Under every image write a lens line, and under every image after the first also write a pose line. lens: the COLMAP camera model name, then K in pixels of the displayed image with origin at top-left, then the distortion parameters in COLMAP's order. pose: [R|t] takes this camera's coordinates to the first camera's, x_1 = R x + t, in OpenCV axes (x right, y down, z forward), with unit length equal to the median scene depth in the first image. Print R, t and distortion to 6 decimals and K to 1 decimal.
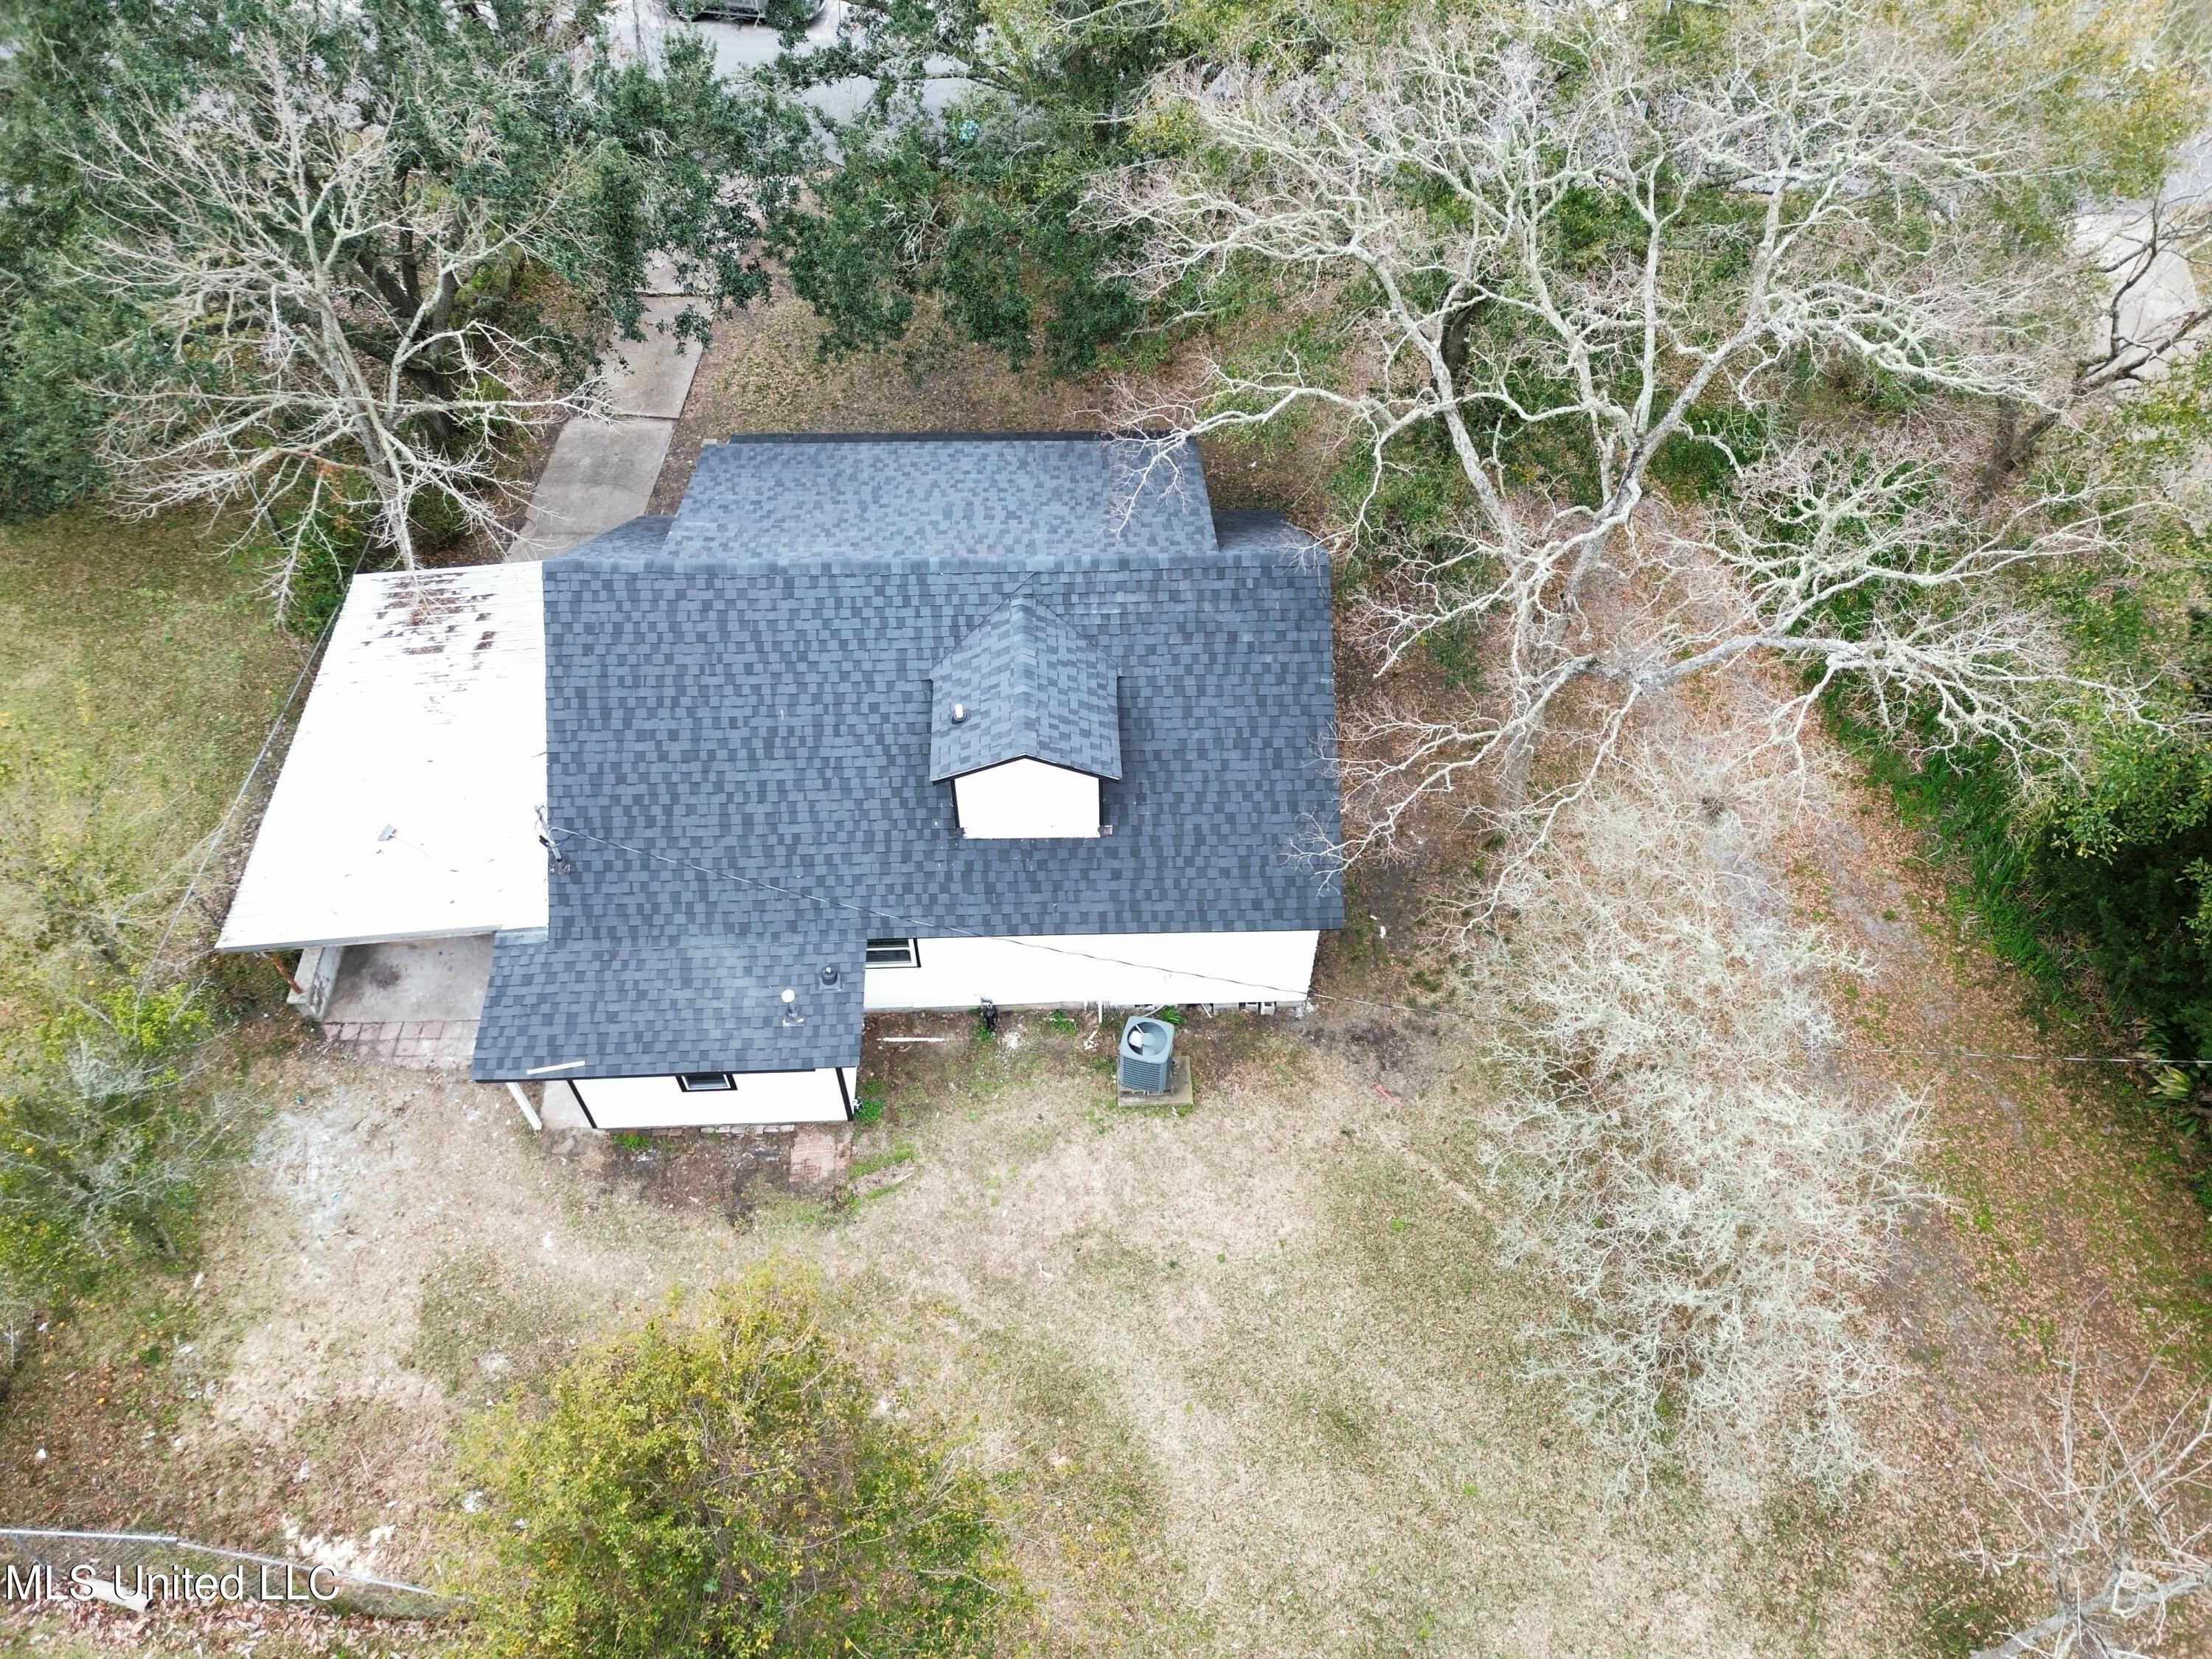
lens RADIAL K [[1581.7, 0, 1116.2], [0, 1581.7, 827.9], [0, 0, 1]] dist [0.058635, -0.030521]
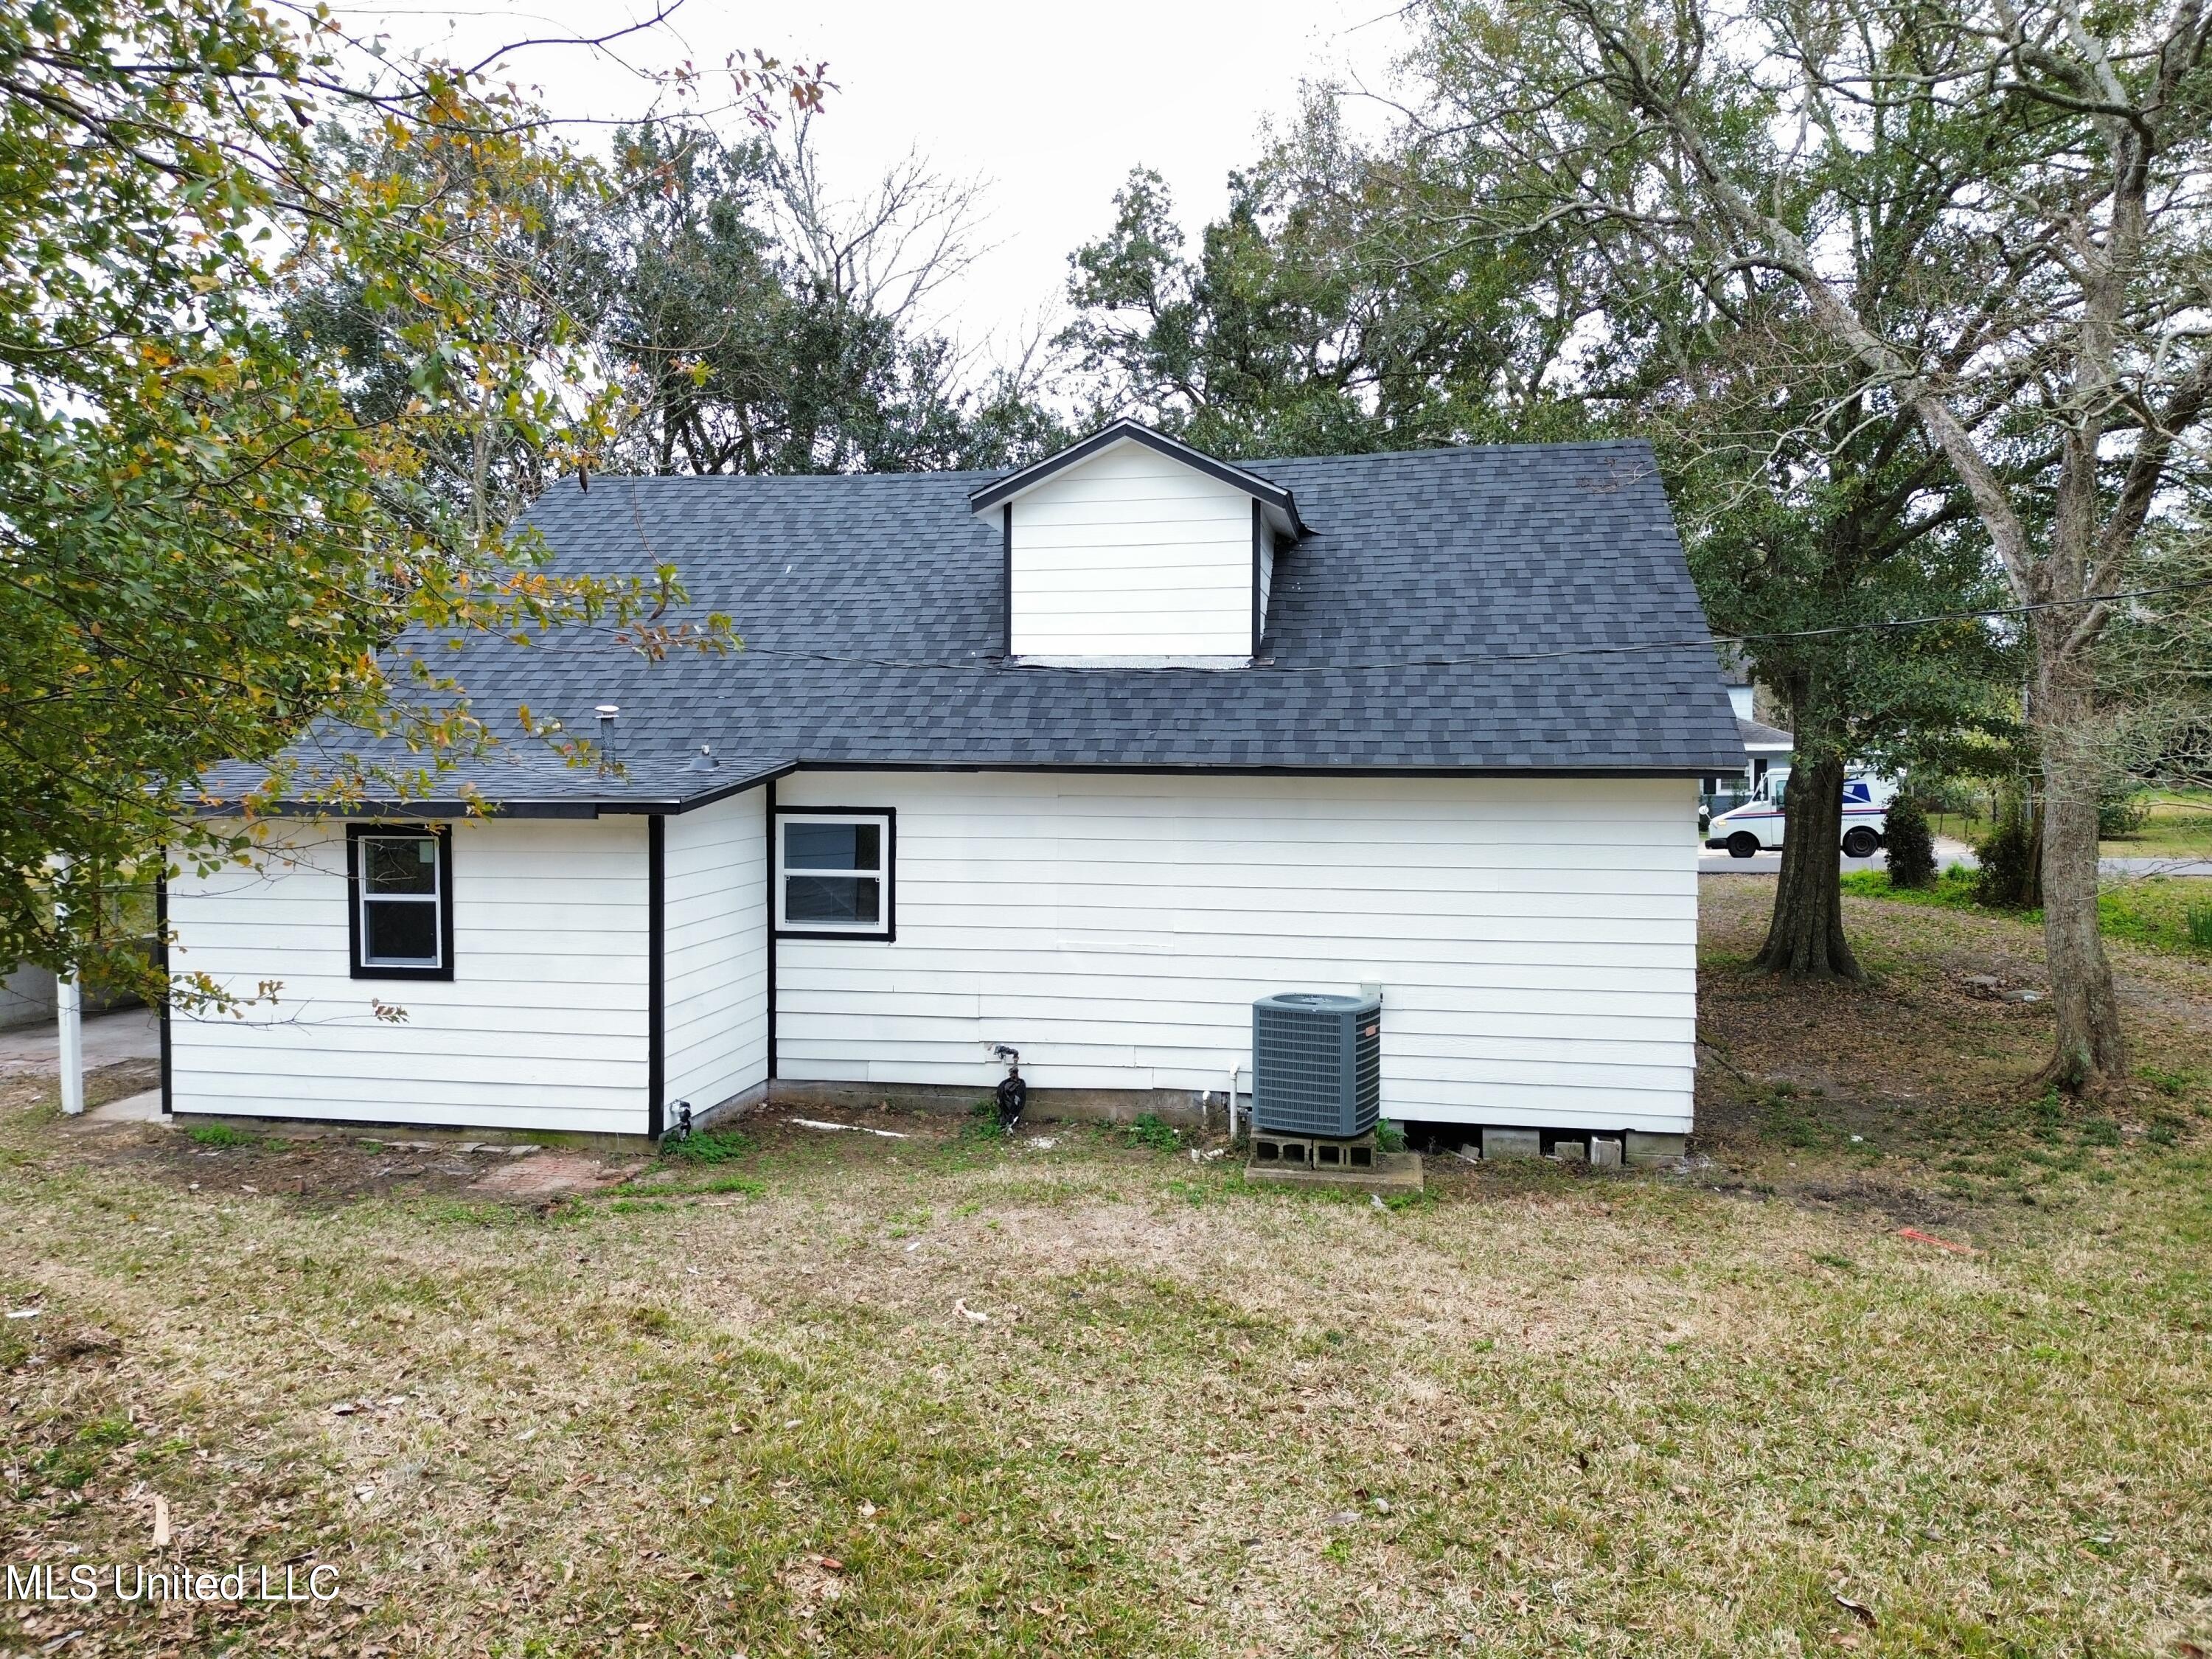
lens RADIAL K [[1581.7, 0, 1116.2], [0, 1581.7, 827.9], [0, 0, 1]] dist [0.058635, -0.030521]
pose [[0.976624, 0.003308, -0.214932, 0.062388], [-0.162219, 0.667380, -0.726834, 0.451821], [0.141037, 0.744710, 0.652316, 0.677427]]
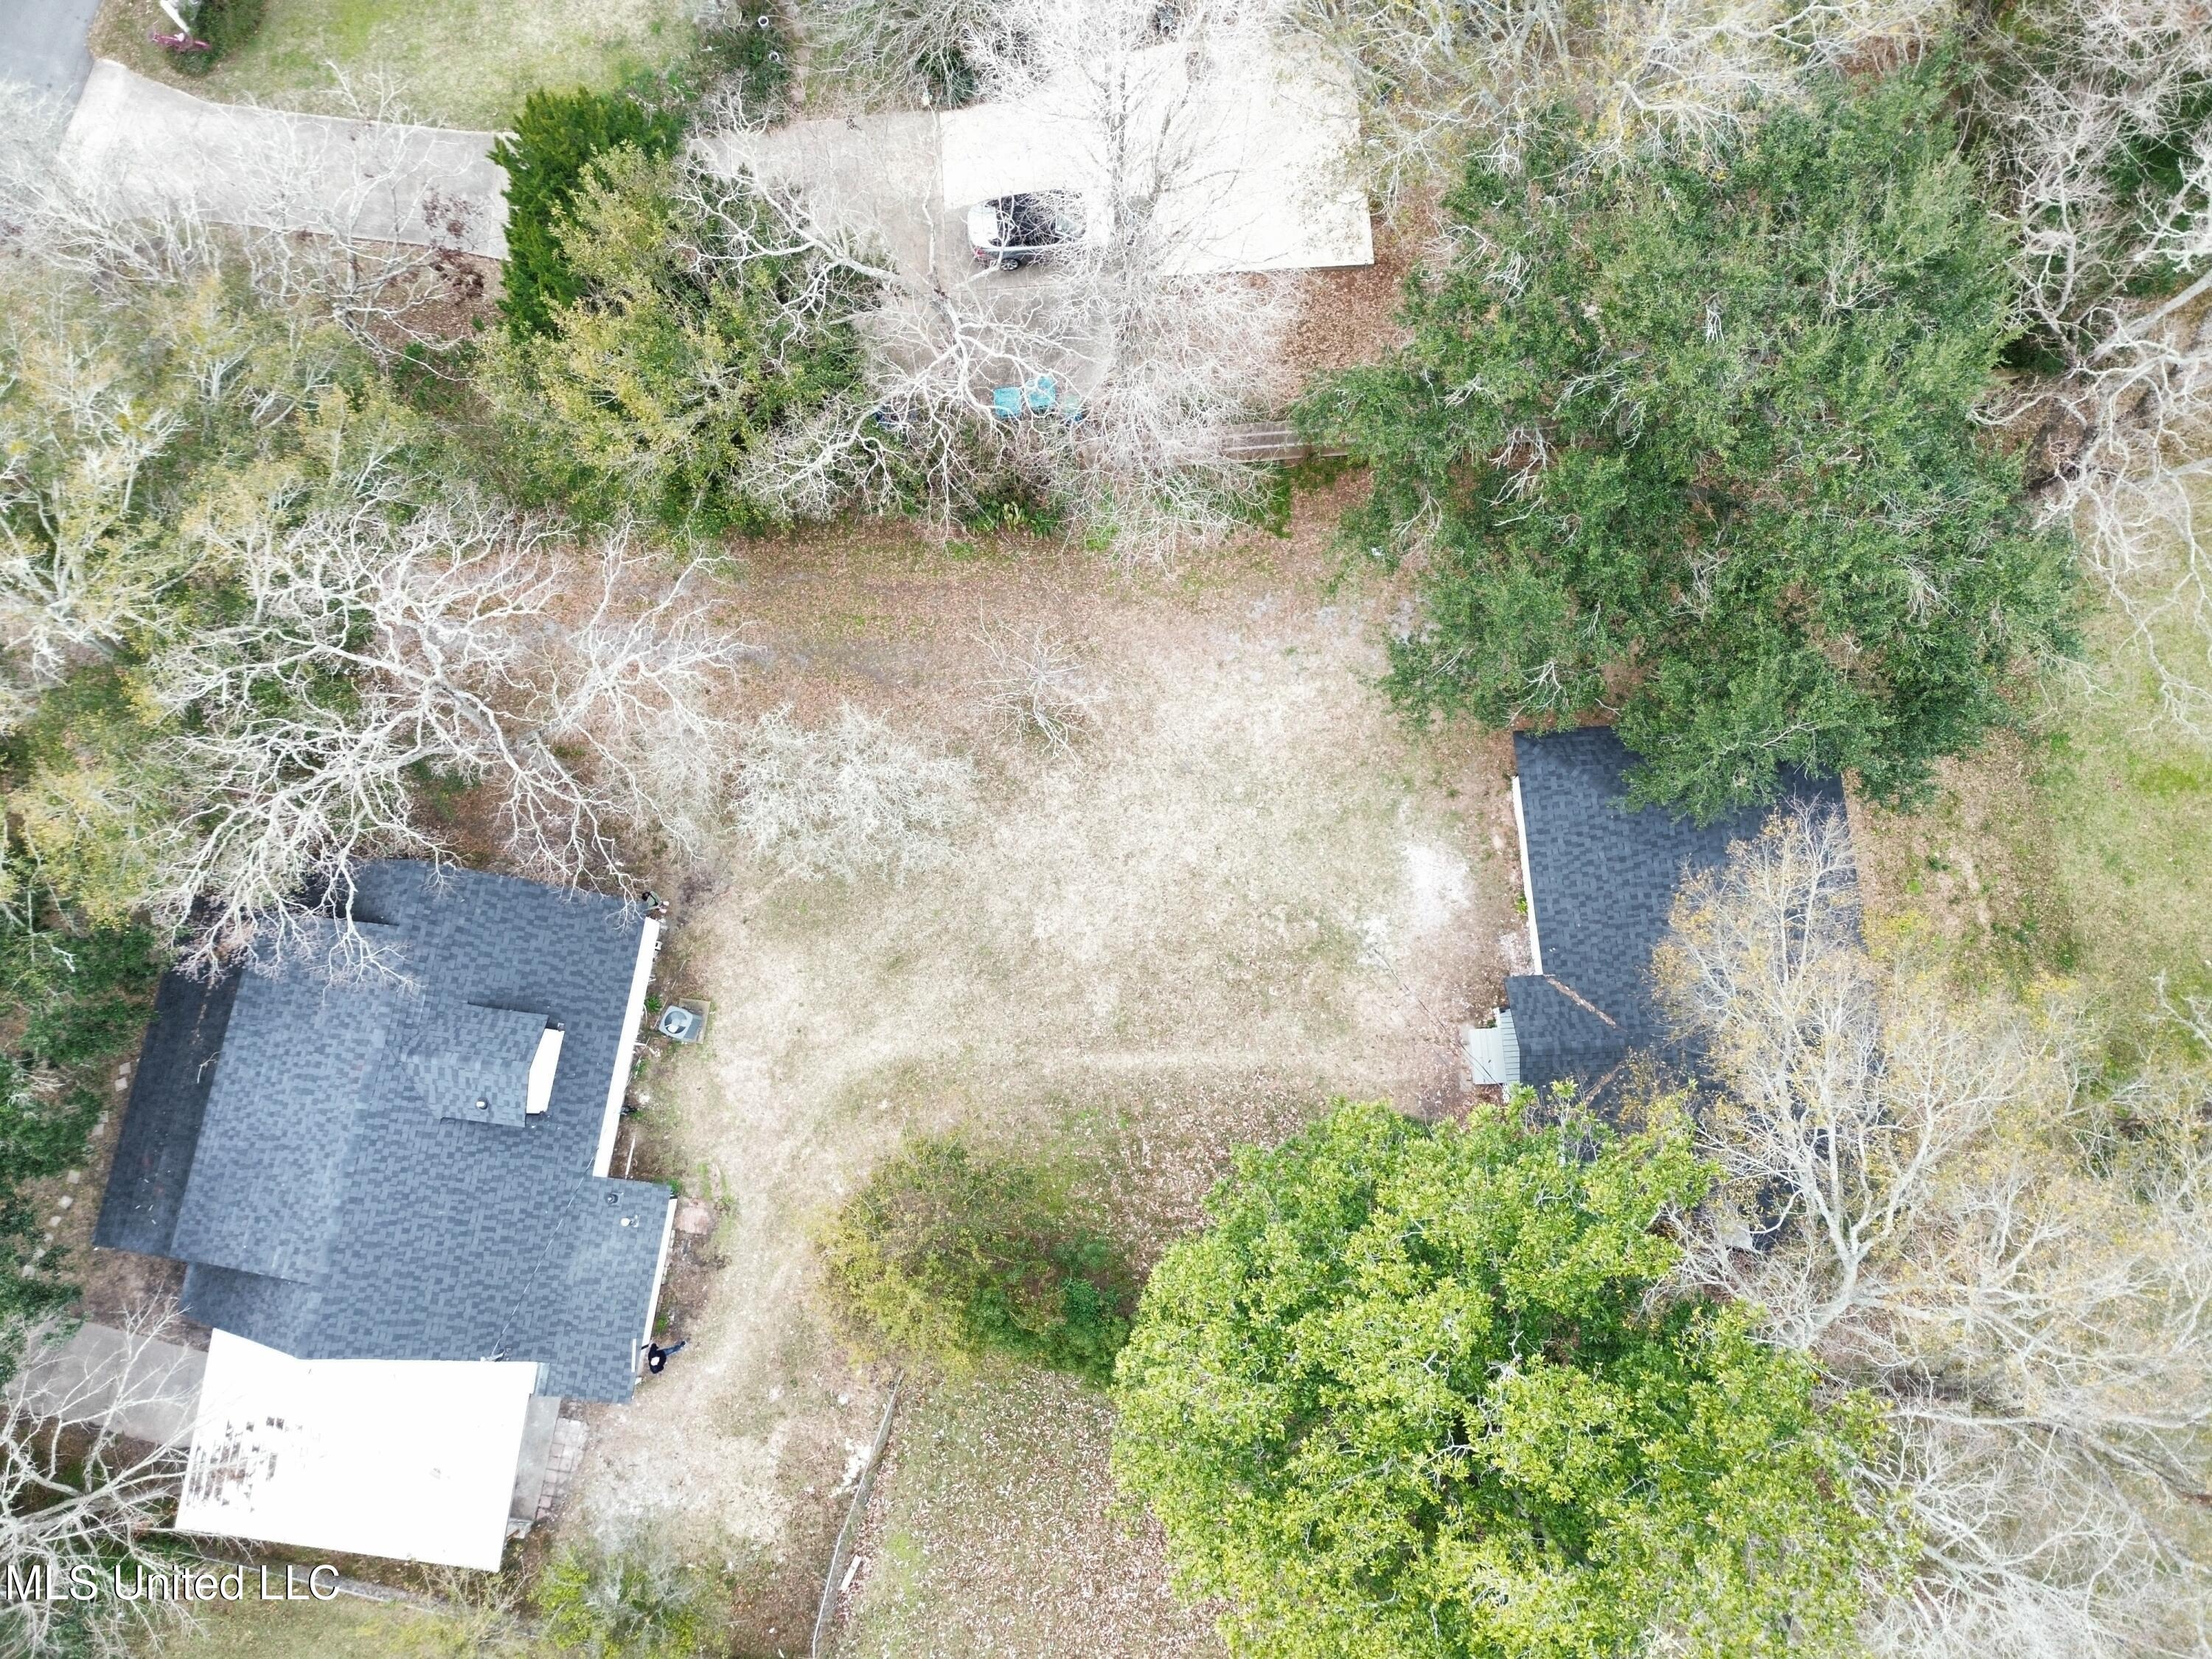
lens RADIAL K [[1581.7, 0, 1116.2], [0, 1581.7, 827.9], [0, 0, 1]] dist [0.058635, -0.030521]
pose [[0.173882, -0.969852, 0.170737, 0.012765], [0.785495, 0.241165, 0.569945, -0.557177], [-0.593939, 0.035010, 0.803748, -0.746728]]
